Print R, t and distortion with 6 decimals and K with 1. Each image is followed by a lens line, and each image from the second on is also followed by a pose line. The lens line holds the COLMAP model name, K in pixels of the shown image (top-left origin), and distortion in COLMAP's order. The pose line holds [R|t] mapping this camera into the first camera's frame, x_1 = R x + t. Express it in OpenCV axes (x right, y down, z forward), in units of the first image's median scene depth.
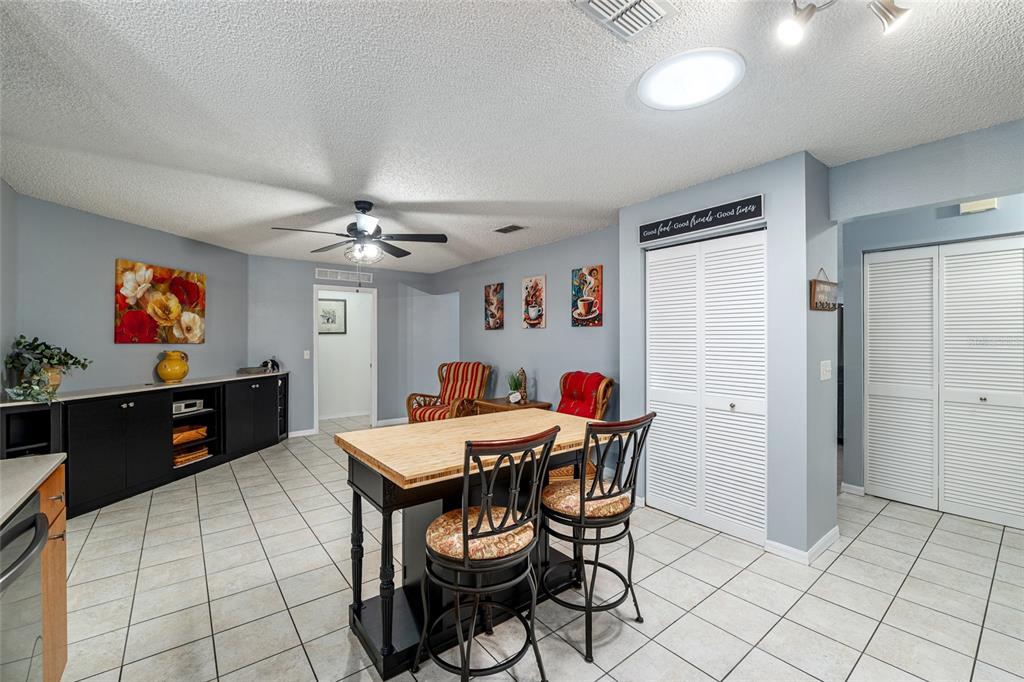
lens RADIAL K [[424.5, 0, 511.6], [0, 424.5, 336.5], [0, 0, 1]] dist [-0.010415, -0.000298]
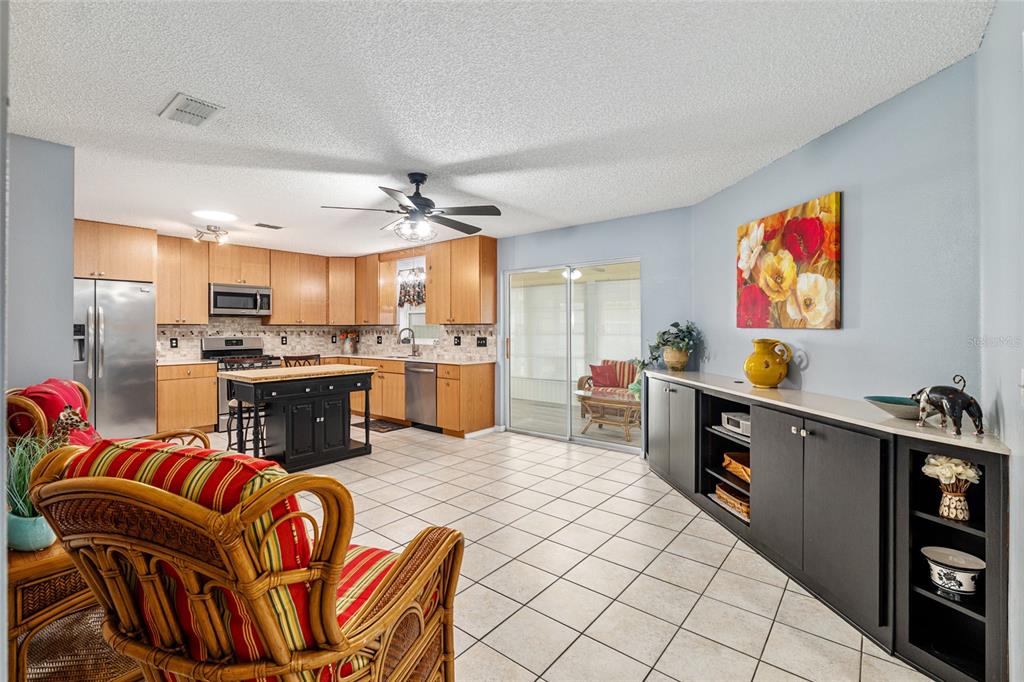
lens RADIAL K [[450.3, 0, 507.7], [0, 450.3, 329.0], [0, 0, 1]] dist [-0.001640, -0.000588]
pose [[-0.976932, 0.002210, -0.213537, -0.260872], [0.003706, 0.999971, -0.006605, 0.020079], [0.213516, -0.007244, -0.976913, 1.580814]]
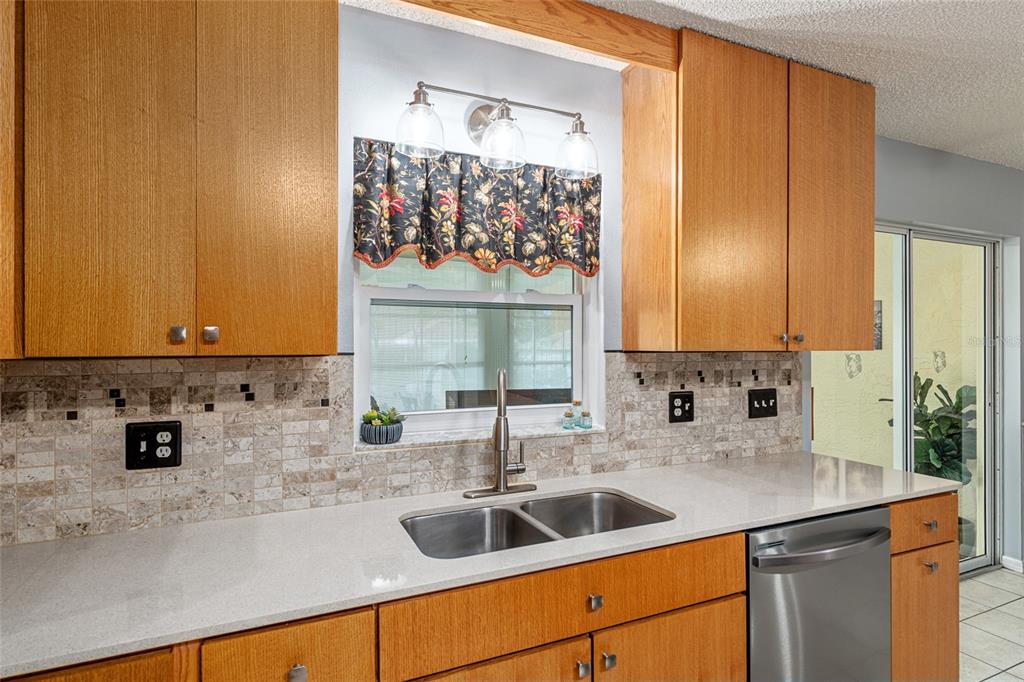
lens RADIAL K [[543.9, 0, 514.9], [0, 543.9, 344.9], [0, 0, 1]] dist [0.003601, -0.001641]
pose [[-0.240119, 0.004884, -0.970731, 0.123903], [0.008061, 0.999963, 0.003037, -0.013093], [0.970710, -0.007096, -0.240150, 0.124700]]
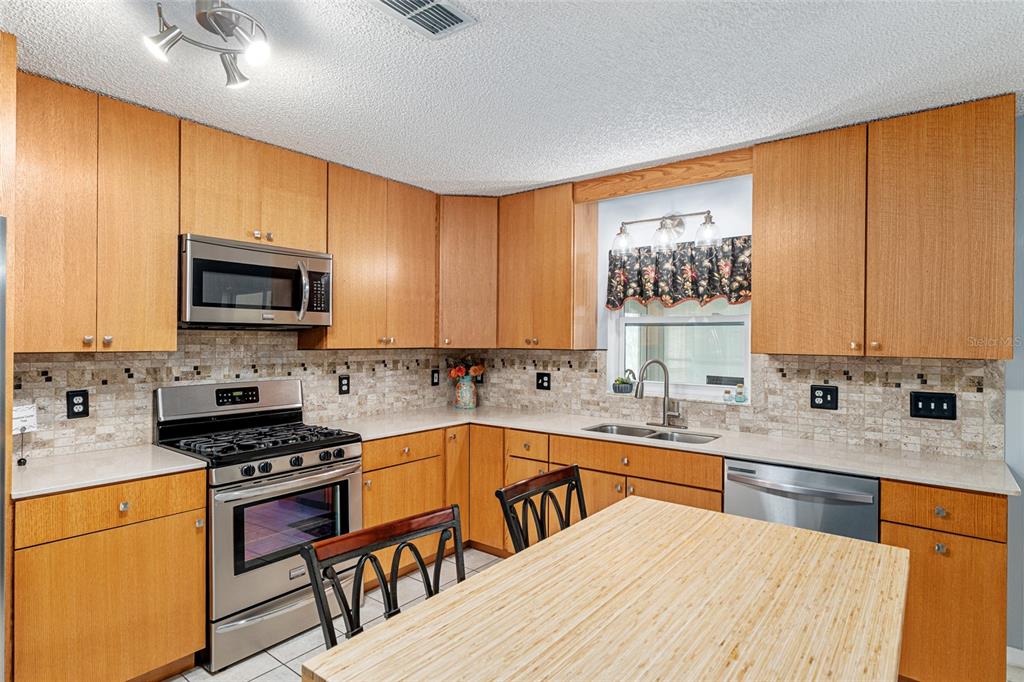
lens RADIAL K [[543.9, 0, 510.4], [0, 543.9, 337.7], [0, 0, 1]] dist [0.003601, -0.001641]
pose [[-0.973053, -0.006200, -0.230498, 0.117755], [-0.004311, 0.999953, -0.008698, -0.017483], [0.230541, -0.007470, -0.973034, 0.713808]]
